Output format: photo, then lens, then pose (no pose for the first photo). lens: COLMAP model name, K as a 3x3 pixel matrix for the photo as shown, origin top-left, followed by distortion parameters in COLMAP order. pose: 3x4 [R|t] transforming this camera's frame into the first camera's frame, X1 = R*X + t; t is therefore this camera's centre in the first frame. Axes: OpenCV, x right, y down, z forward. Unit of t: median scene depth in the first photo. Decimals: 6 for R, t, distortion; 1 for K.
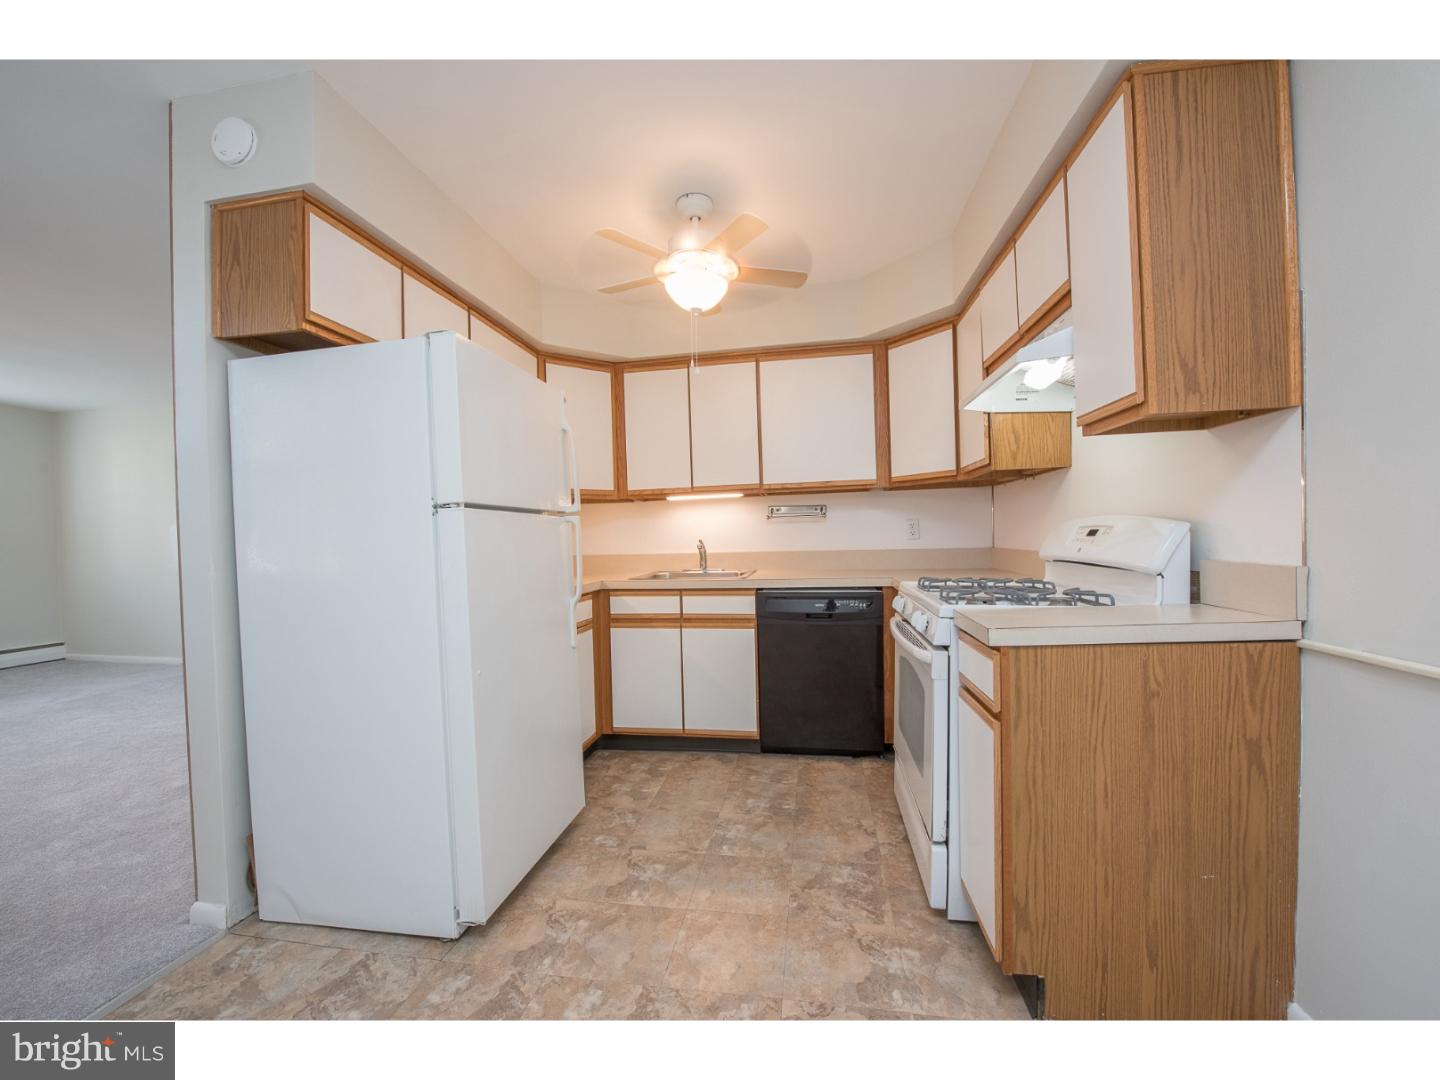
lens RADIAL K [[574.3, 0, 720.0], [0, 574.3, 540.0], [0, 0, 1]] dist [-0.013293, 0.000046]
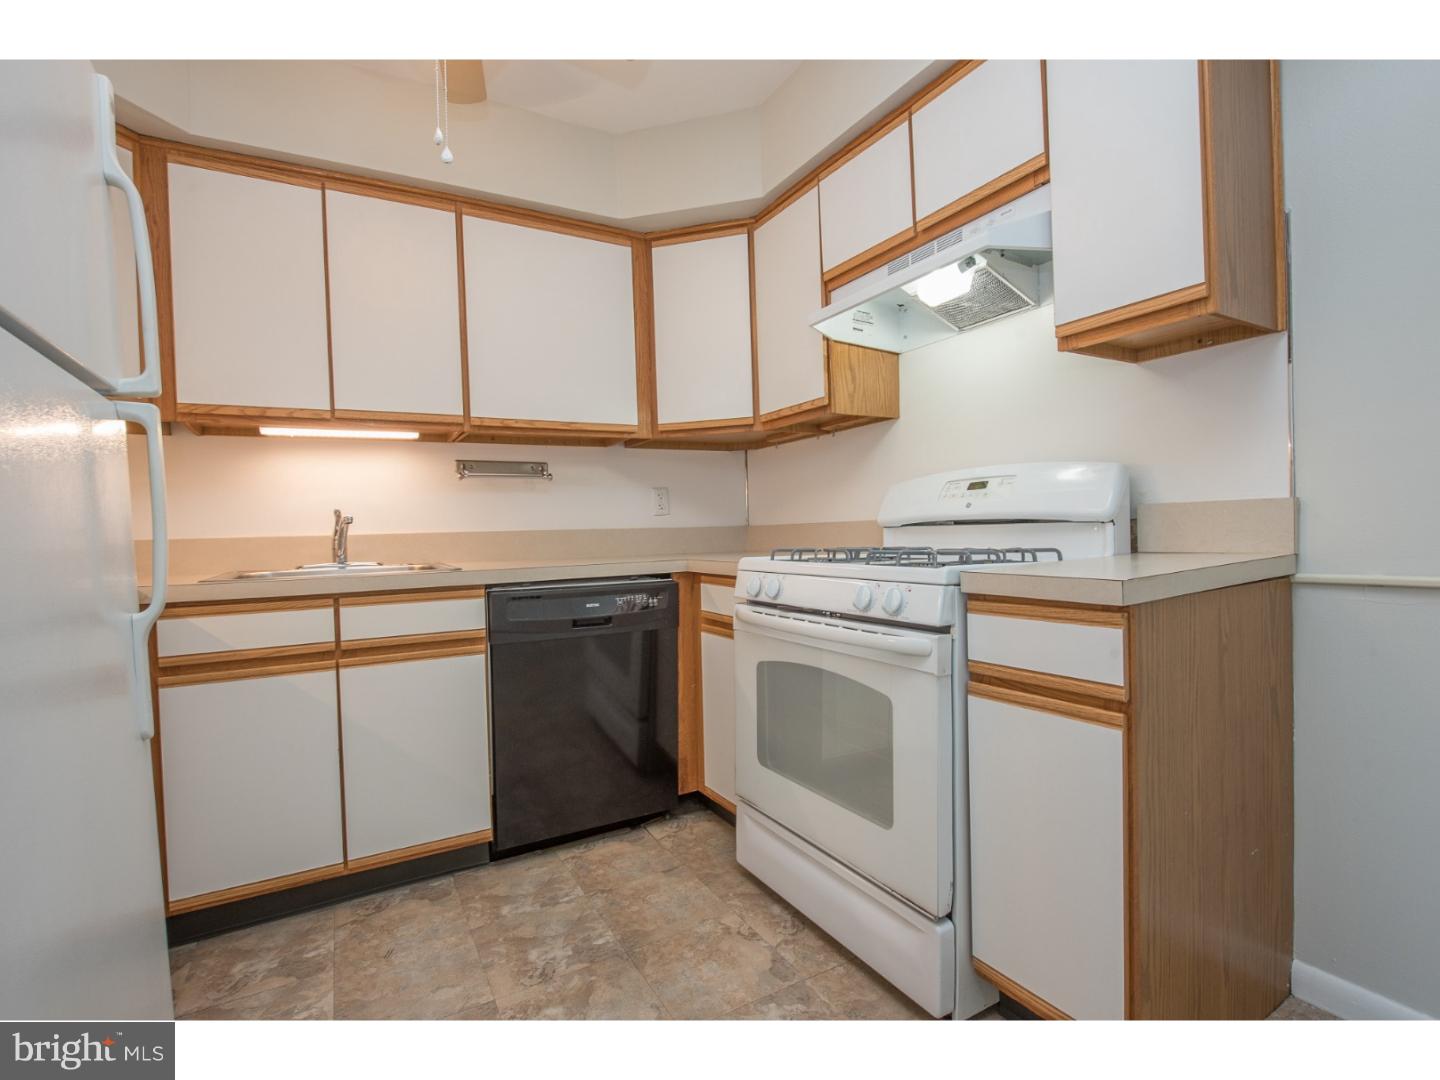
lens RADIAL K [[678.5, 0, 720.0], [0, 678.5, 540.0], [0, 0, 1]] dist [-0.008781, -0.000553]
pose [[0.776974, -0.005807, 0.629505, -0.196227], [0.015348, 0.999835, -0.009721, 0.050439], [-0.629345, 0.017215, 0.776935, 0.319479]]
